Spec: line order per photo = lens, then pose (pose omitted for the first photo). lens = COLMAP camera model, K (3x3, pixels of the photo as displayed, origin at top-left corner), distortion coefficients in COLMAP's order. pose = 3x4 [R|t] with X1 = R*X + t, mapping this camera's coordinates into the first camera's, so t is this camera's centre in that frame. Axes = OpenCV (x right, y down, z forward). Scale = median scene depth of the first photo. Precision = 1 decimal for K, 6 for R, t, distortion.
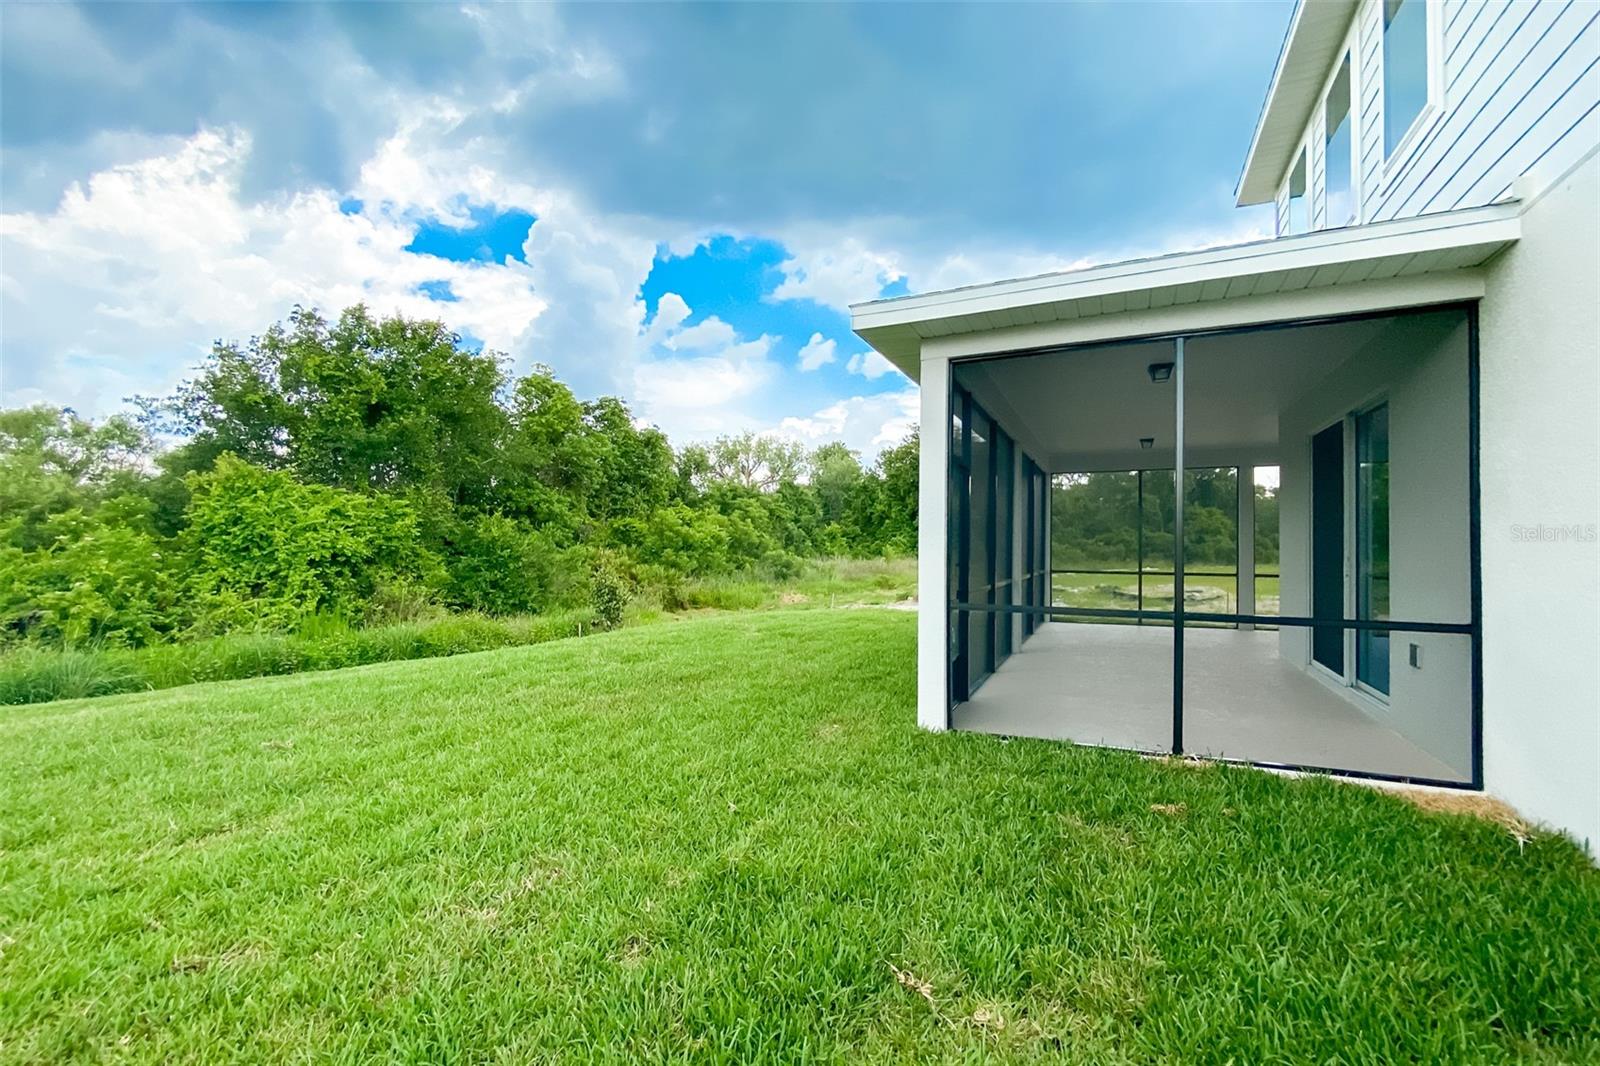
lens RADIAL K [[653.7, 0, 796.8], [0, 653.7, 546.4], [0, 0, 1]] dist [0.002633, -0.000038]
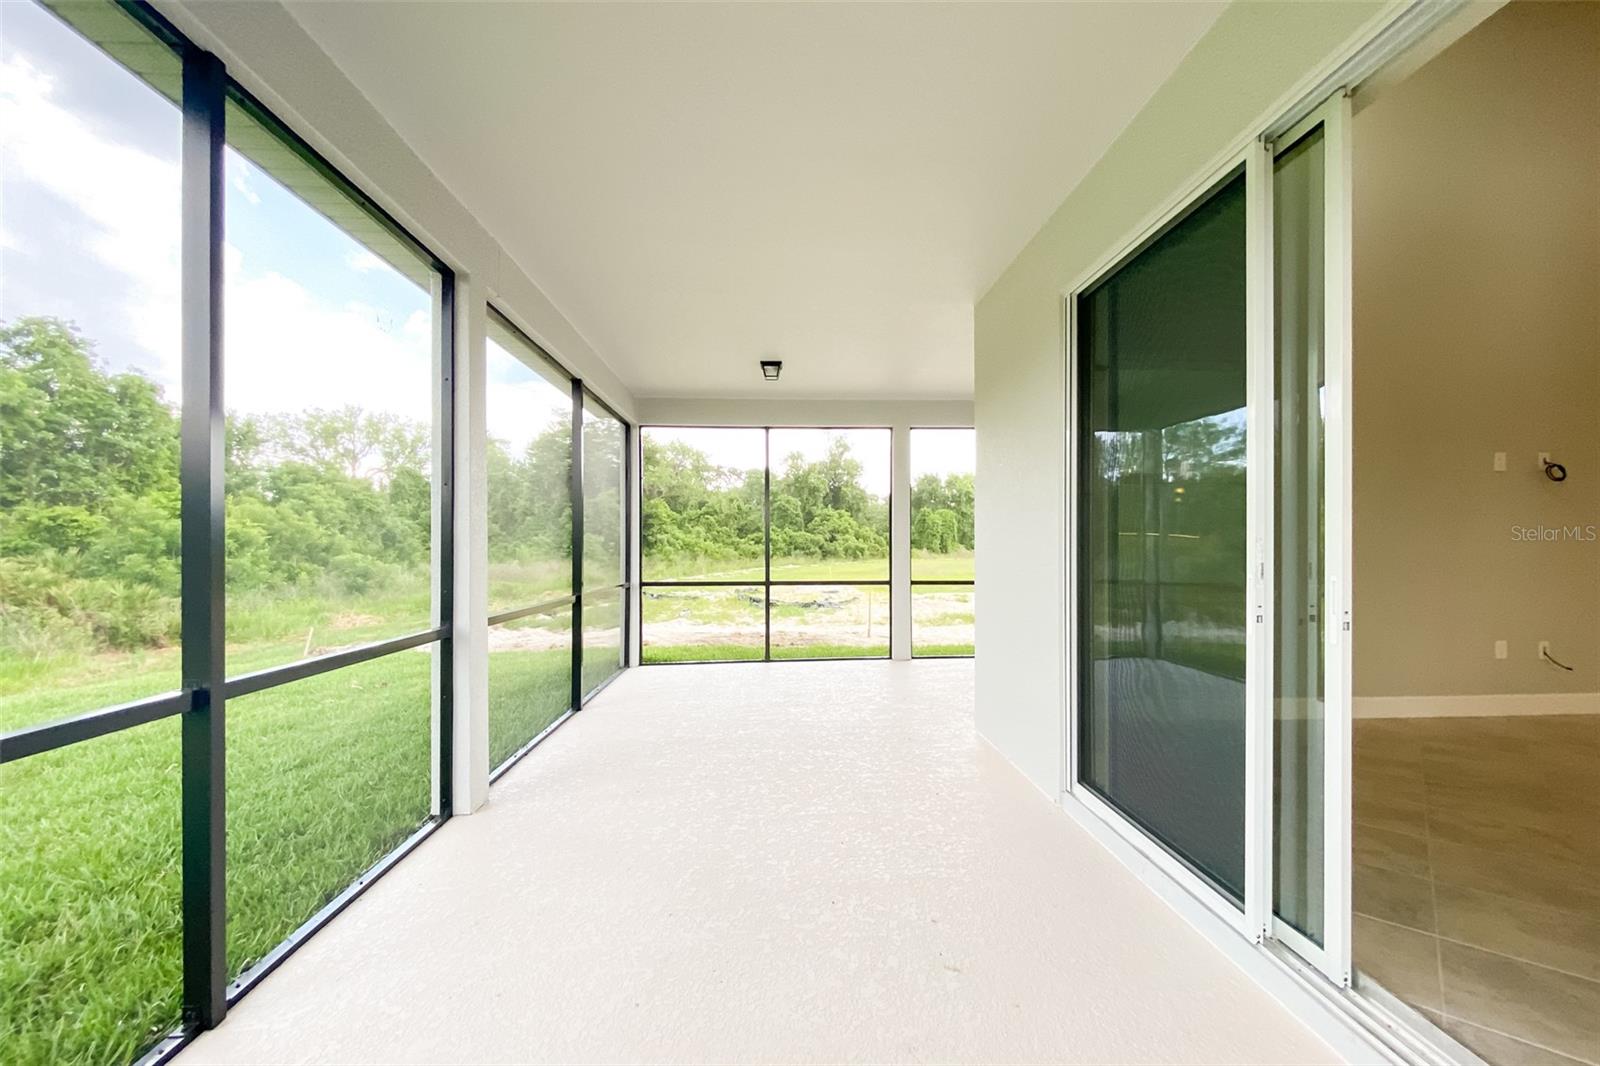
lens RADIAL K [[653.7, 0, 796.8], [0, 653.7, 546.4], [0, 0, 1]] dist [0.002633, -0.000038]
pose [[0.878286, -0.009565, 0.478040, 0.271608], [0.009456, 0.999952, 0.002636, 0.001289], [-0.478042, 0.002205, 0.878334, 0.470688]]
